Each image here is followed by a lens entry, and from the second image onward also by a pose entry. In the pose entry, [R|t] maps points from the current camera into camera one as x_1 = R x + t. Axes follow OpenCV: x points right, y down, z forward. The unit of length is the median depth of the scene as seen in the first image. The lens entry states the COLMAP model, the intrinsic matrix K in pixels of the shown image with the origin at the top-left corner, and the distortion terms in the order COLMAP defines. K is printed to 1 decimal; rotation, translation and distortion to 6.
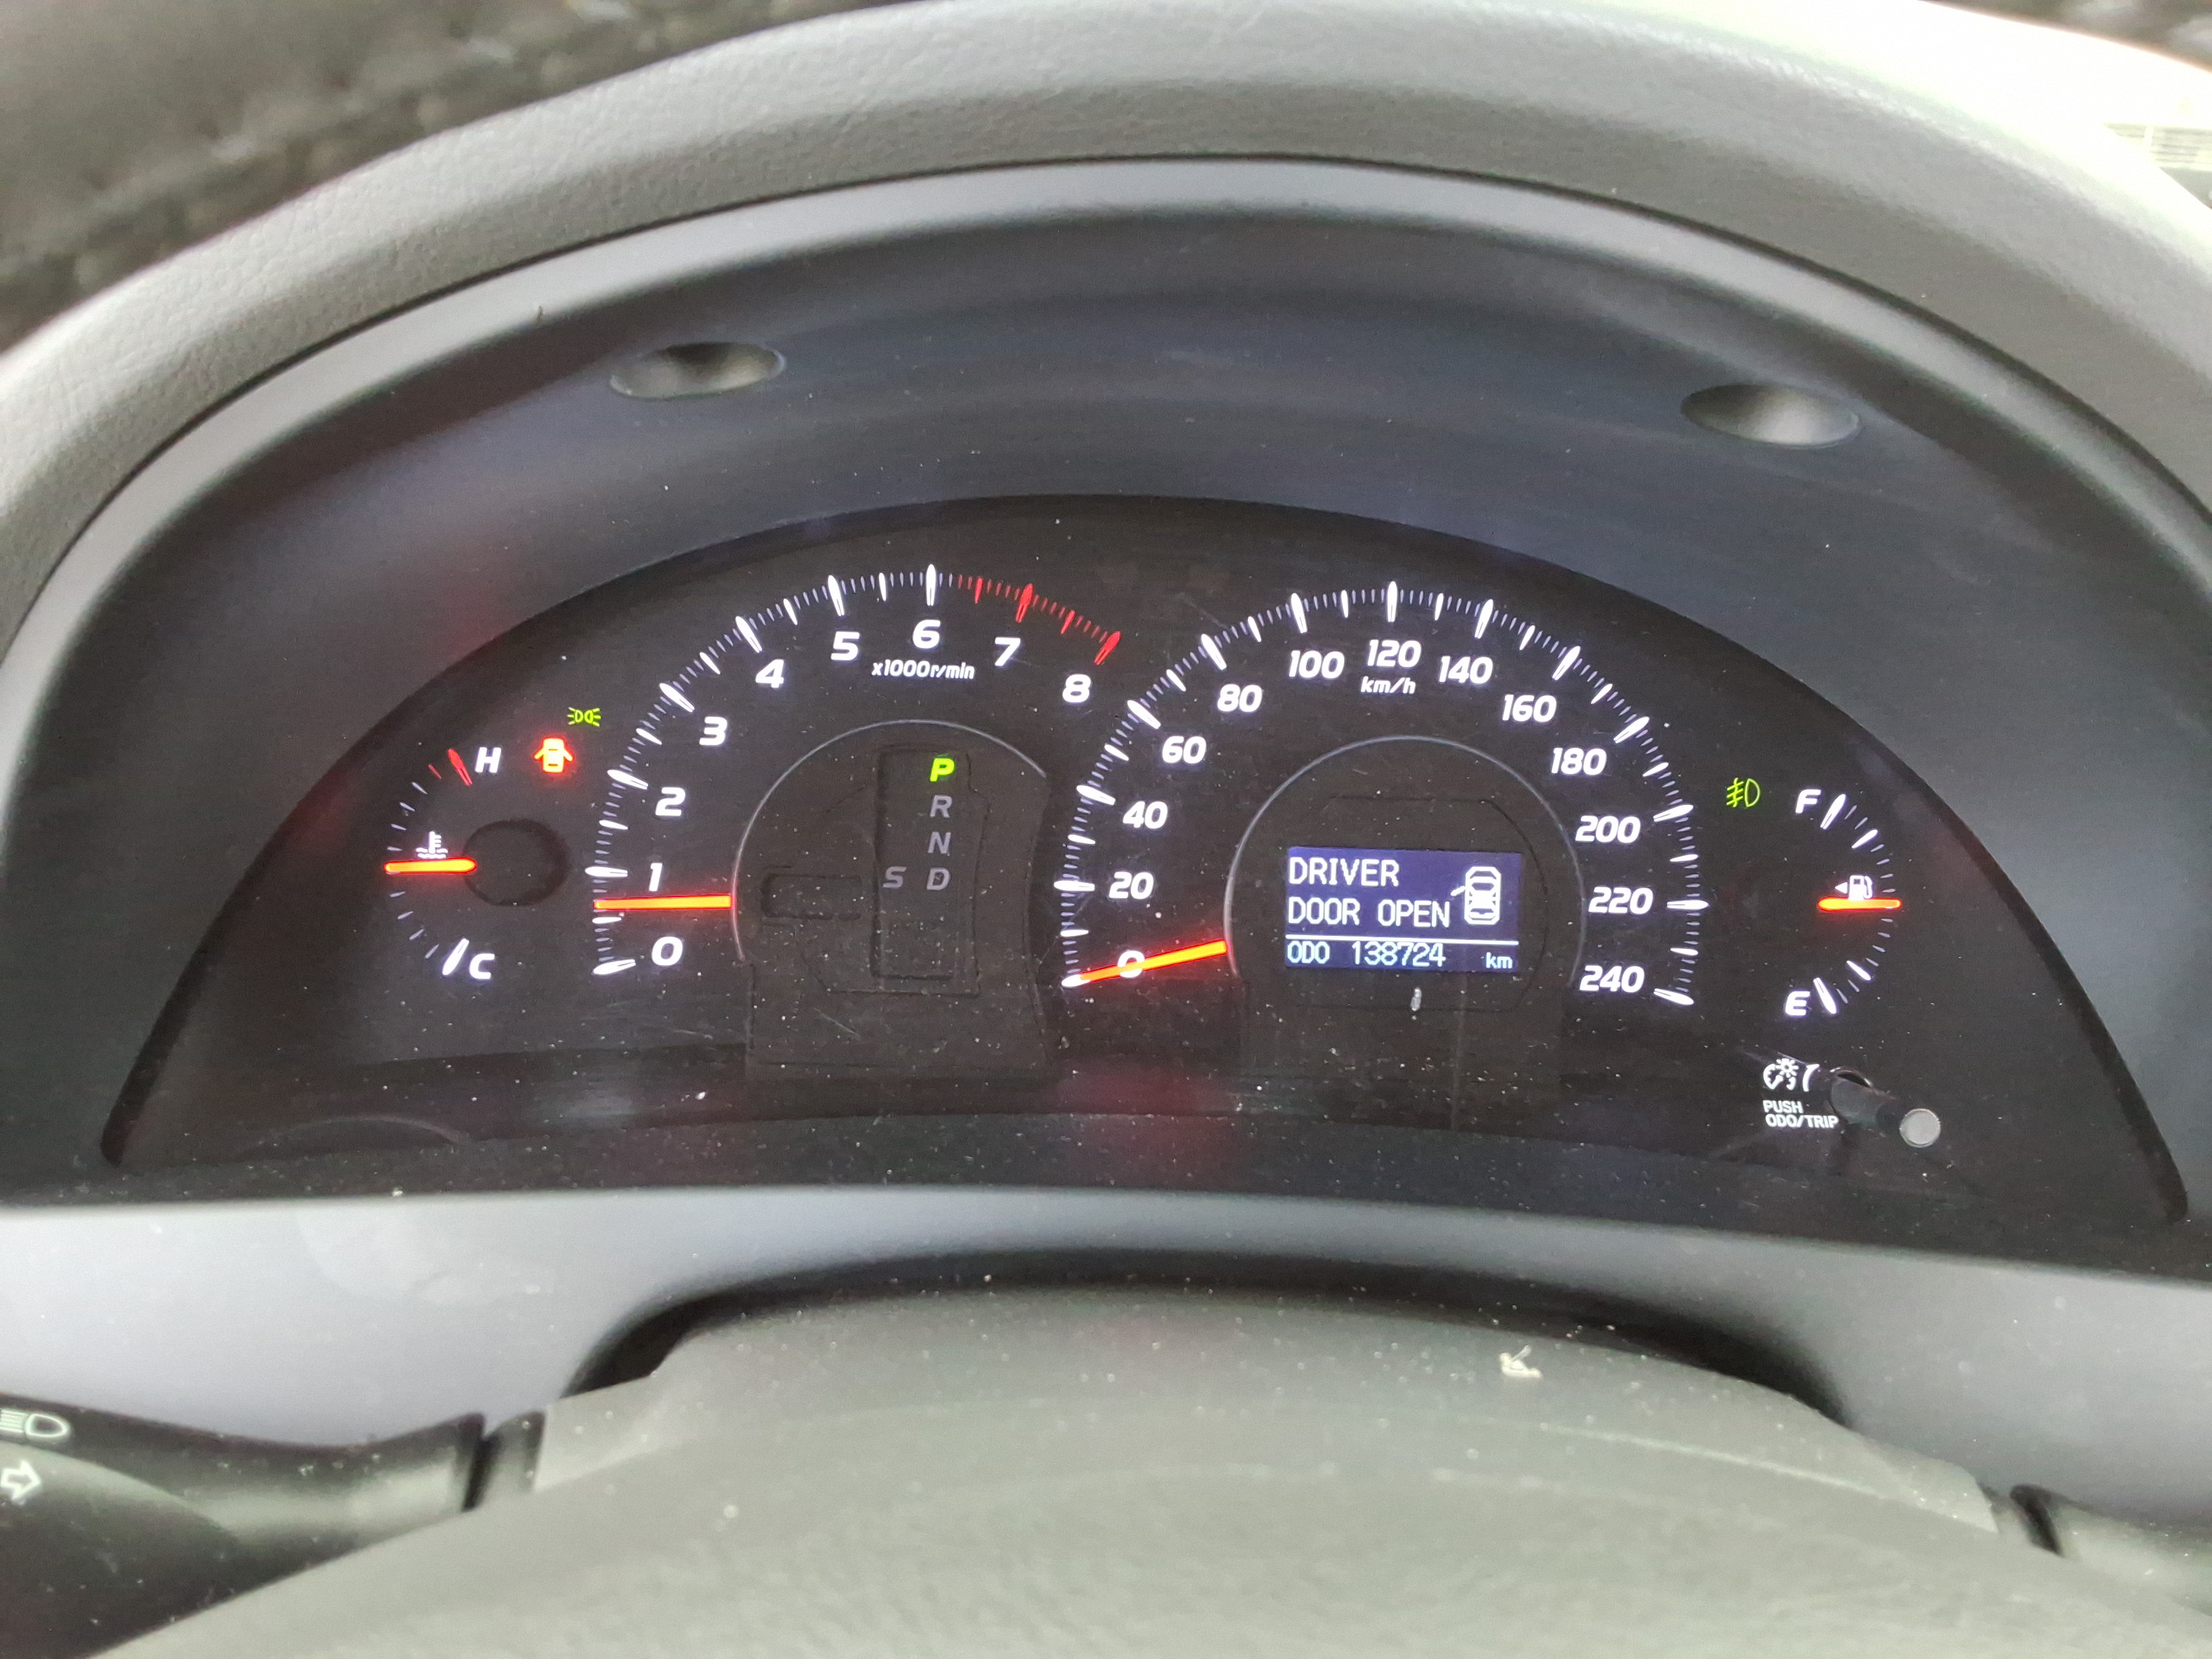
lens RADIAL K [[1745.9, 0, 1111.1], [0, 1745.9, 832.0], [0, 0, 1]] dist [-0.003833, -0.010997]
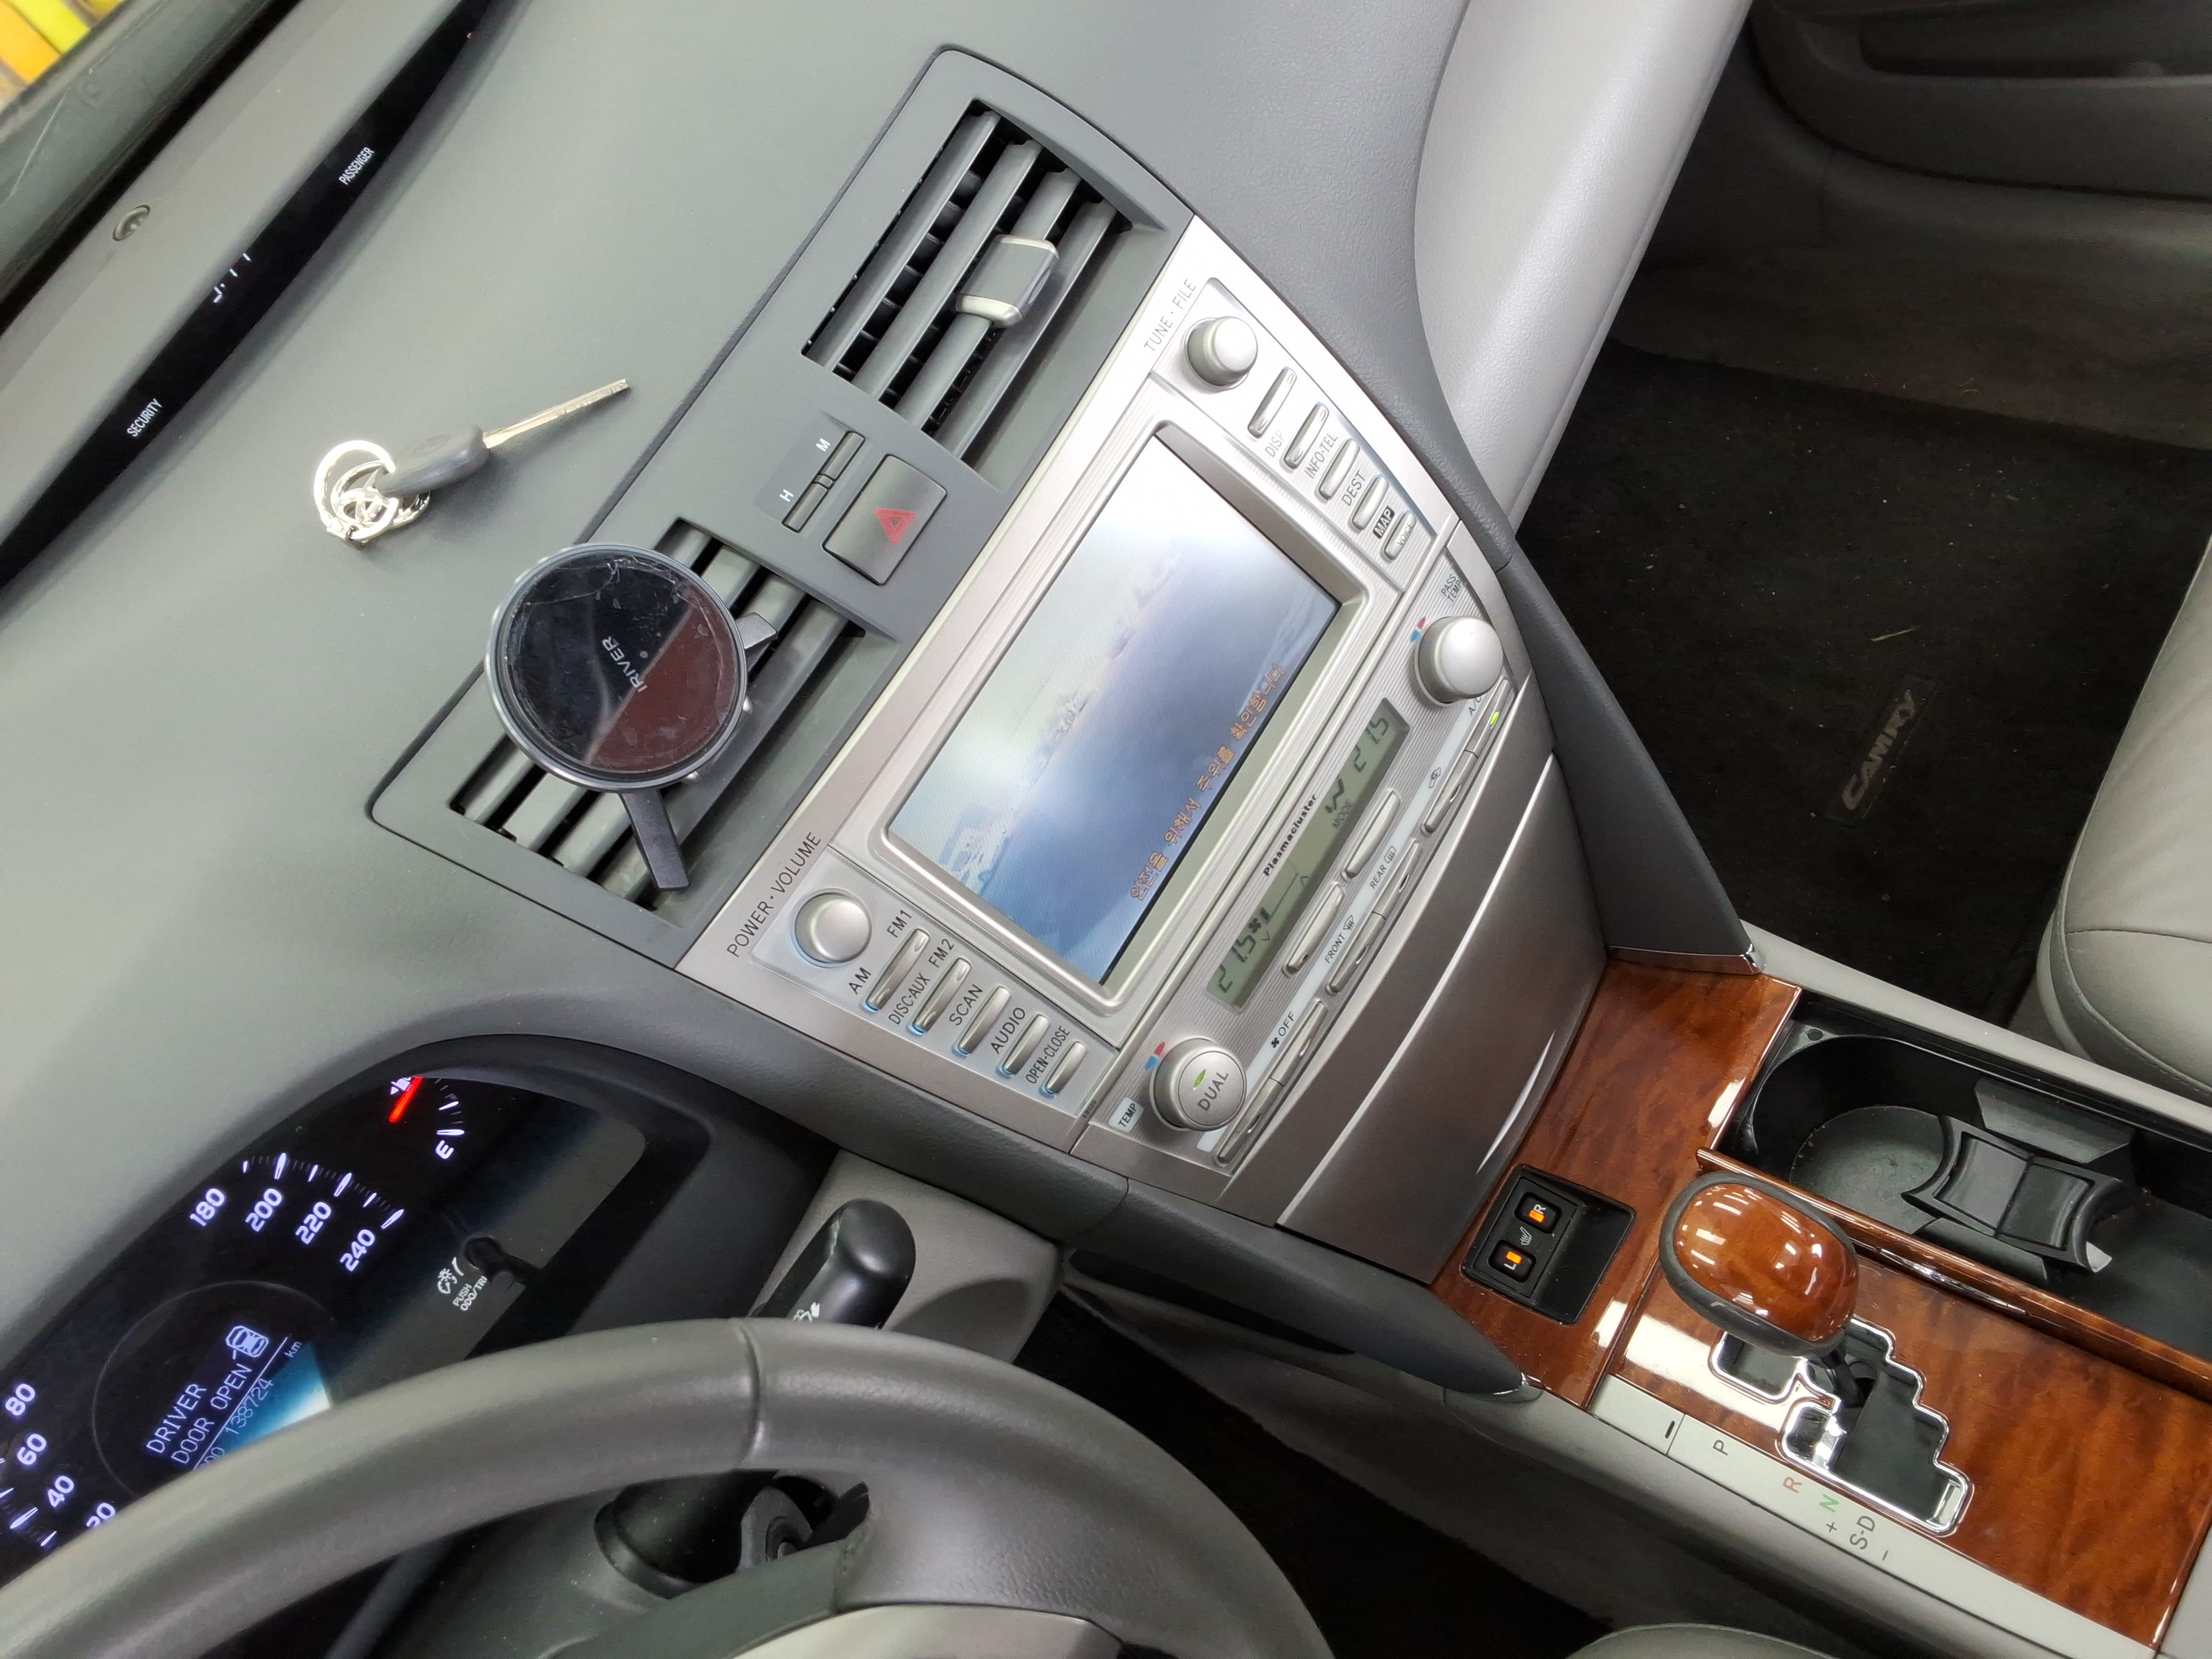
lens RADIAL K [[1745.9, 0, 1115.3], [0, 1745.9, 839.8], [0, 0, 1]] dist [-0.003833, -0.010997]
pose [[0.516119, -0.835521, 0.188482, 0.644675], [0.703451, 0.539038, 0.463244, -0.348994], [-0.488649, -0.106501, 0.865956, -0.596904]]
